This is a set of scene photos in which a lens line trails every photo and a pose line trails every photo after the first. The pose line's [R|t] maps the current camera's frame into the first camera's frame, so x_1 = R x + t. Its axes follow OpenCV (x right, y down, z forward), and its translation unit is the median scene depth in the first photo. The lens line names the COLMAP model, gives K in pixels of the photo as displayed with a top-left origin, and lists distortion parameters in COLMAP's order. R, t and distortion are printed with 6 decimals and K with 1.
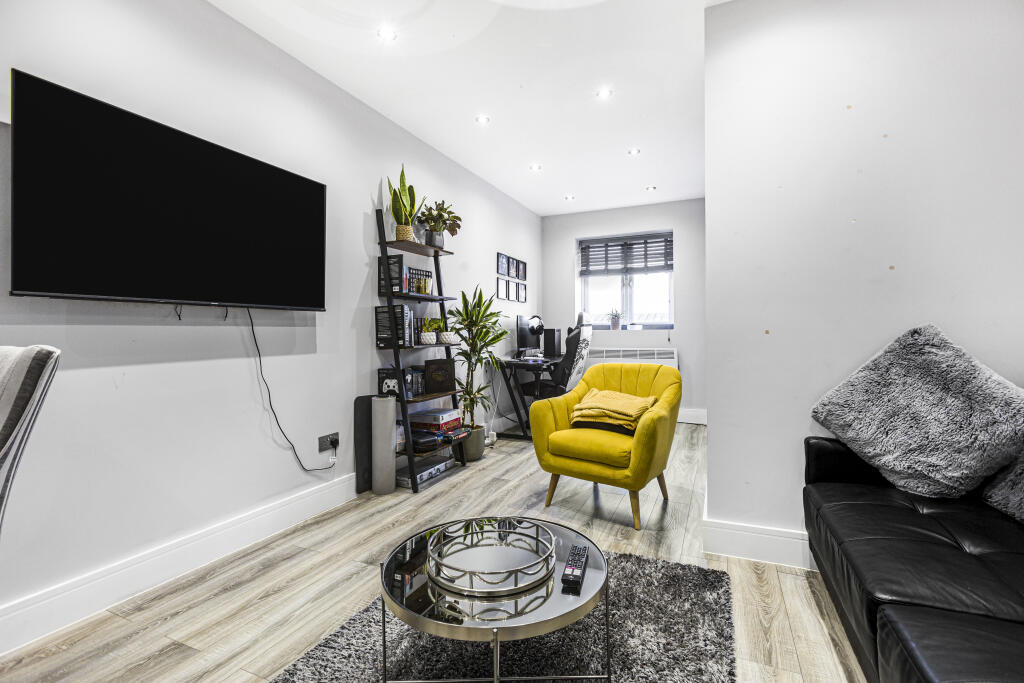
lens RADIAL K [[466.5, 0, 512.0], [0, 466.5, 341.5], [0, 0, 1]] dist [0.000625, 0.000666]
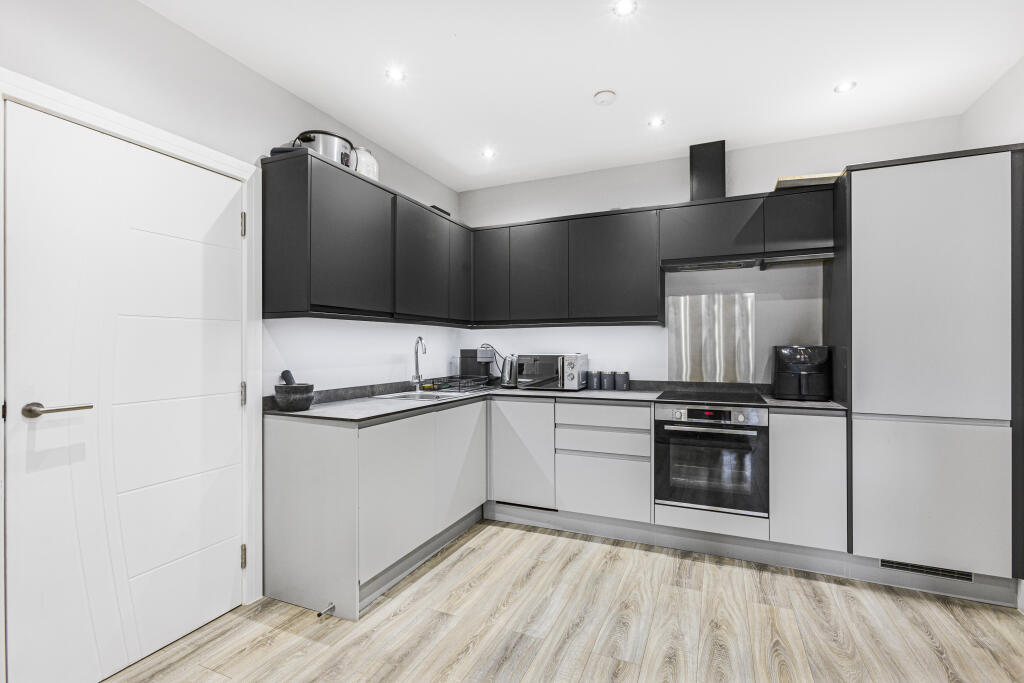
lens RADIAL K [[460.9, 0, 518.1], [0, 460.9, 347.9], [0, 0, 1]] dist [-0.001325, -0.000112]
pose [[-0.999734, 0.000725, -0.023063, 0.337189], [0.000386, 0.999892, 0.014685, -0.083152], [0.023071, 0.014672, -0.999626, 1.533743]]
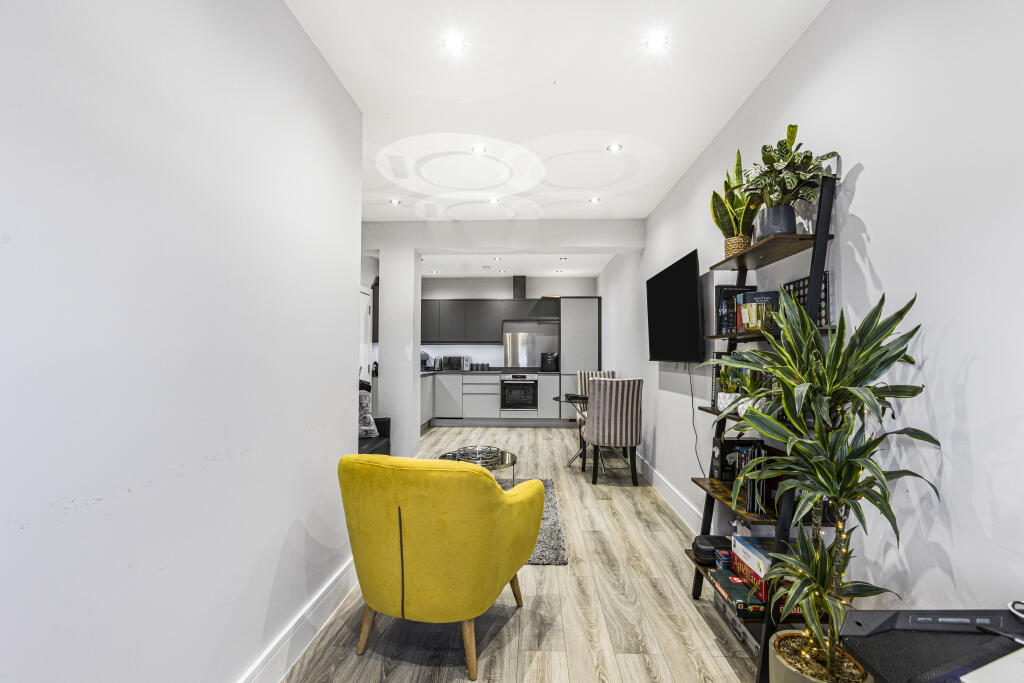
lens RADIAL K [[460.9, 0, 518.1], [0, 460.9, 347.9], [0, 0, 1]] dist [-0.001325, -0.000112]
pose [[-0.923164, -0.003890, -0.384386, 0.348354], [-0.004098, 0.999992, -0.000279, -0.083457], [0.384384, 0.001317, -0.923173, 1.561392]]
